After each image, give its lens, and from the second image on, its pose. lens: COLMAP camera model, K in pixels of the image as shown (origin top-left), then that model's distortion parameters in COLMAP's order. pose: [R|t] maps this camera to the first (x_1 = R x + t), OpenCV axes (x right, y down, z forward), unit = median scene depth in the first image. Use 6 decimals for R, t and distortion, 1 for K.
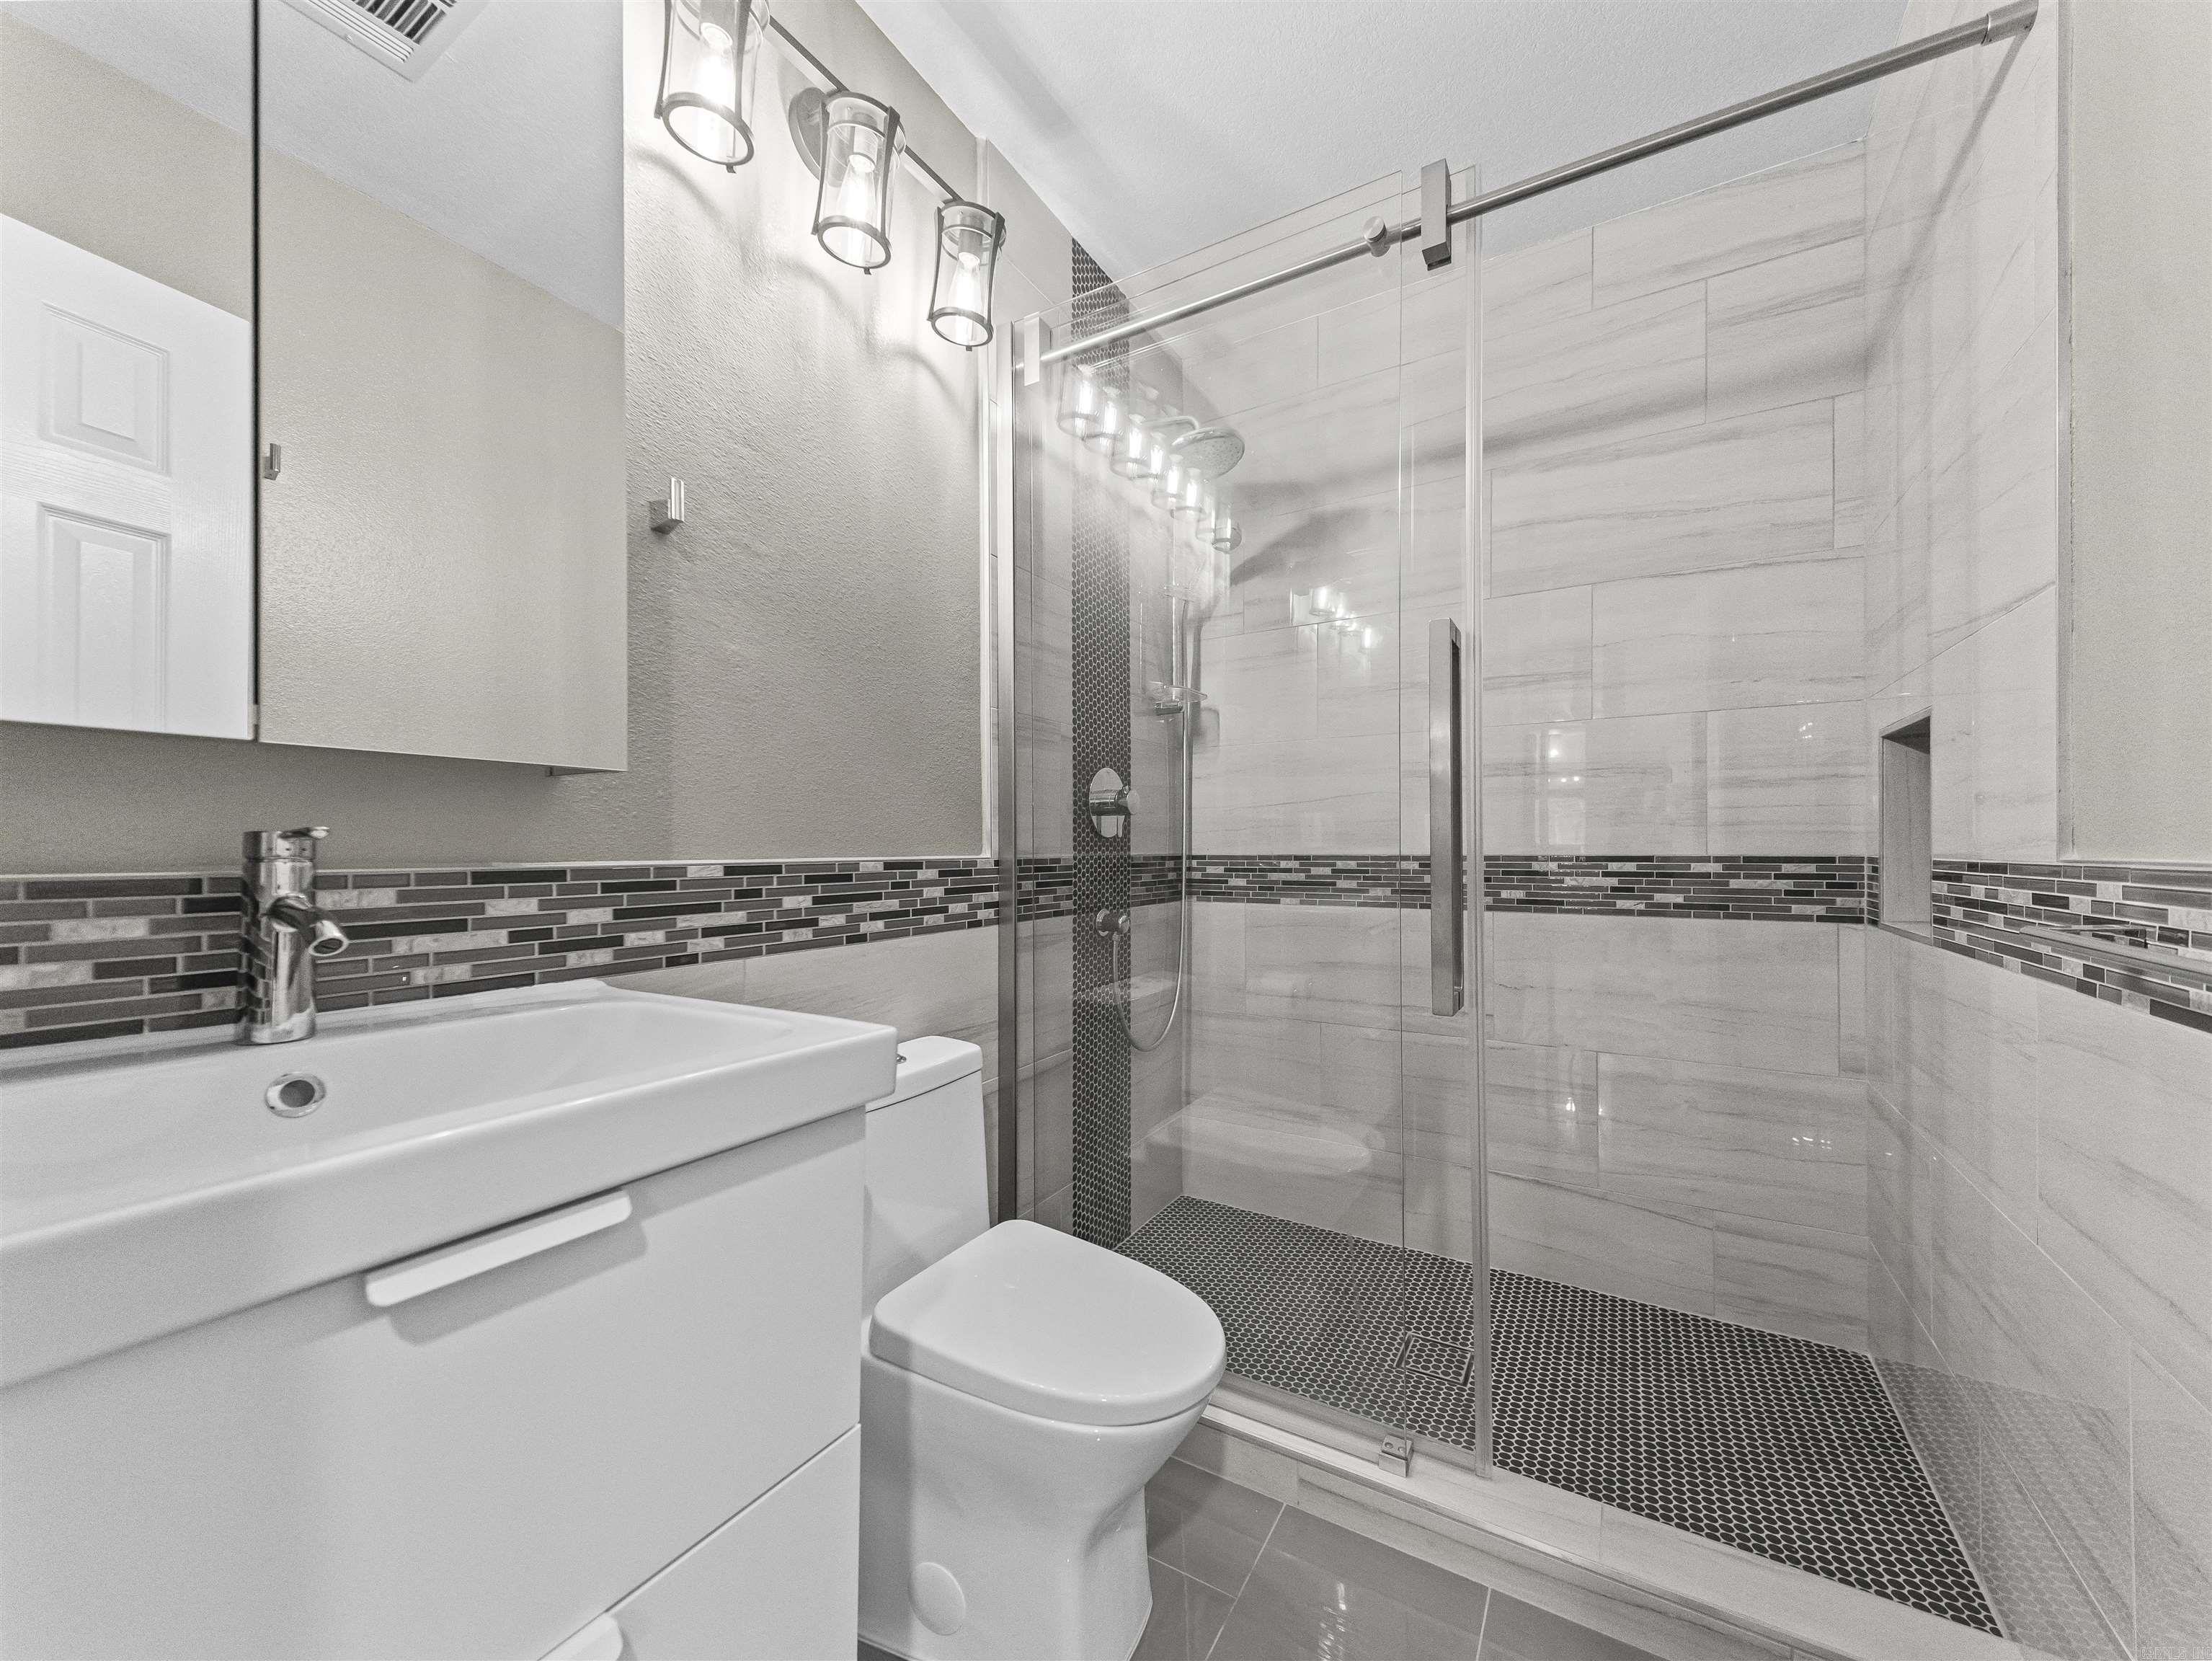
lens RADIAL K [[856.0, 0, 1087.7], [0, 856.0, 838.3], [0, 0, 1]] dist [0.023401, -0.012762]
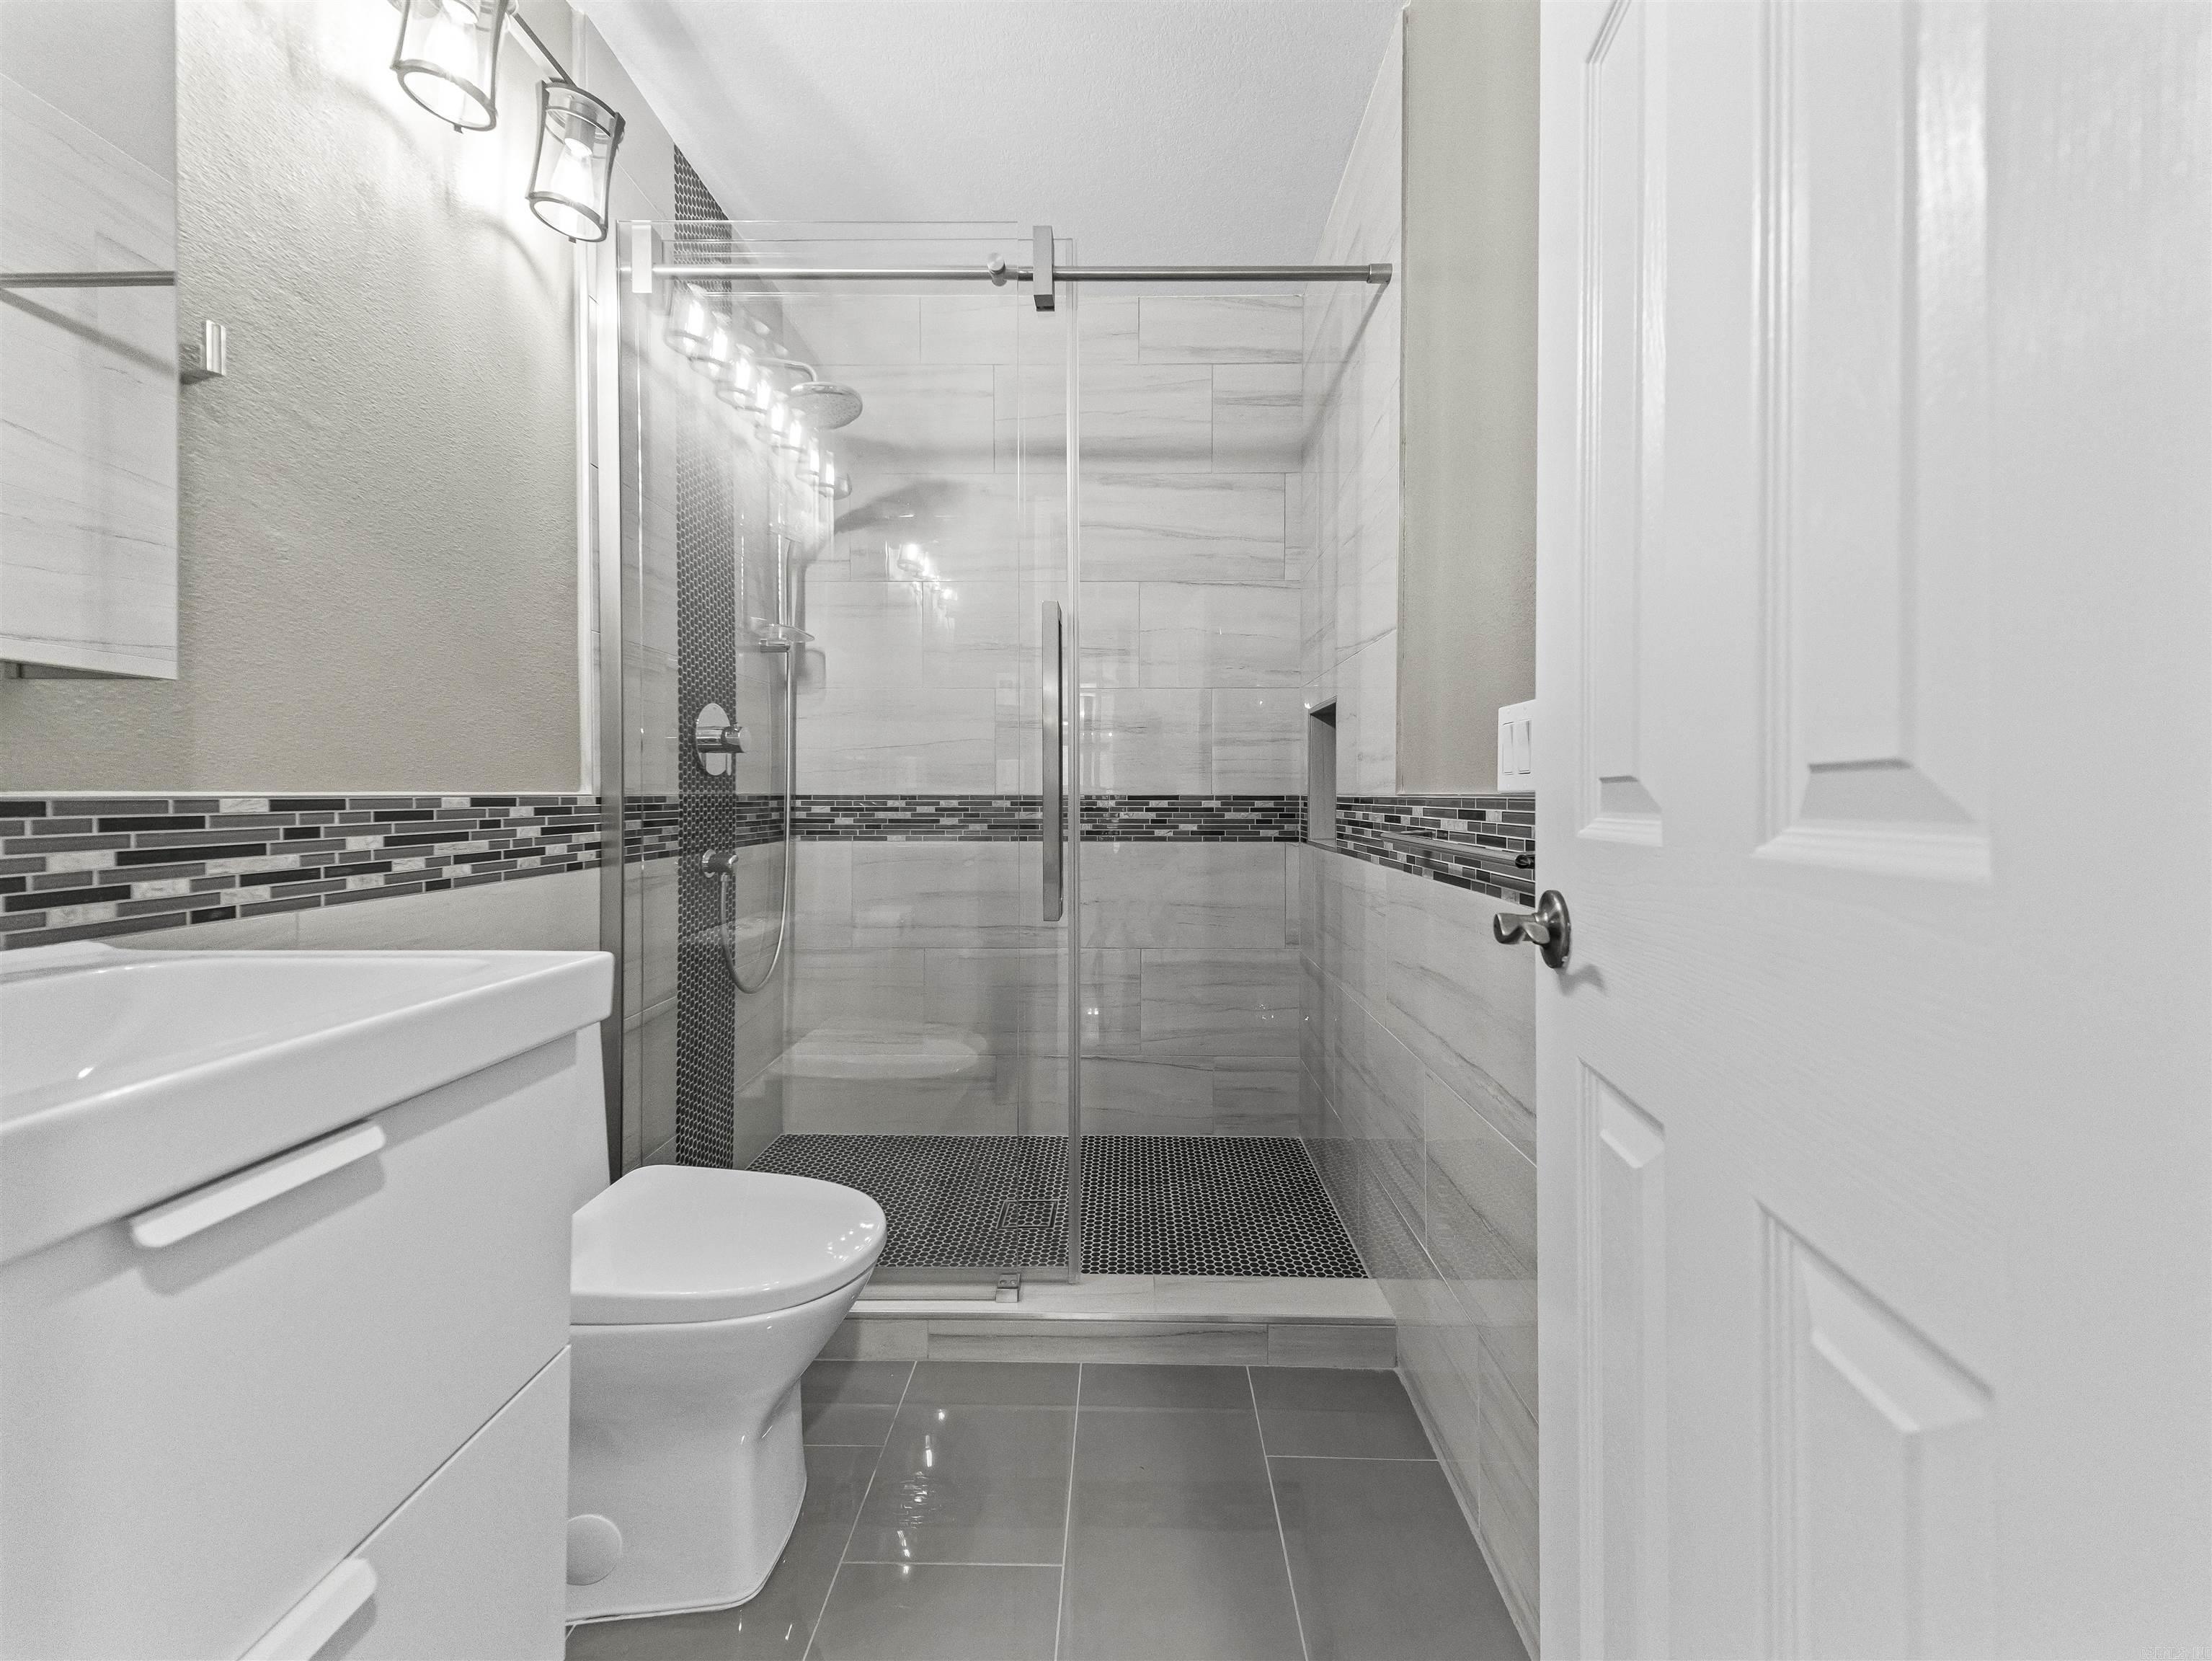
lens RADIAL K [[866.0, 0, 1113.0], [0, 866.0, 781.1], [0, 0, 1]] dist [-0.000351, -0.008381]
pose [[0.860176, 0.012070, 0.509855, -0.107220], [-0.010396, 0.999927, -0.006132, 0.008197], [-0.509892, -0.000025, 0.860239, -0.085825]]
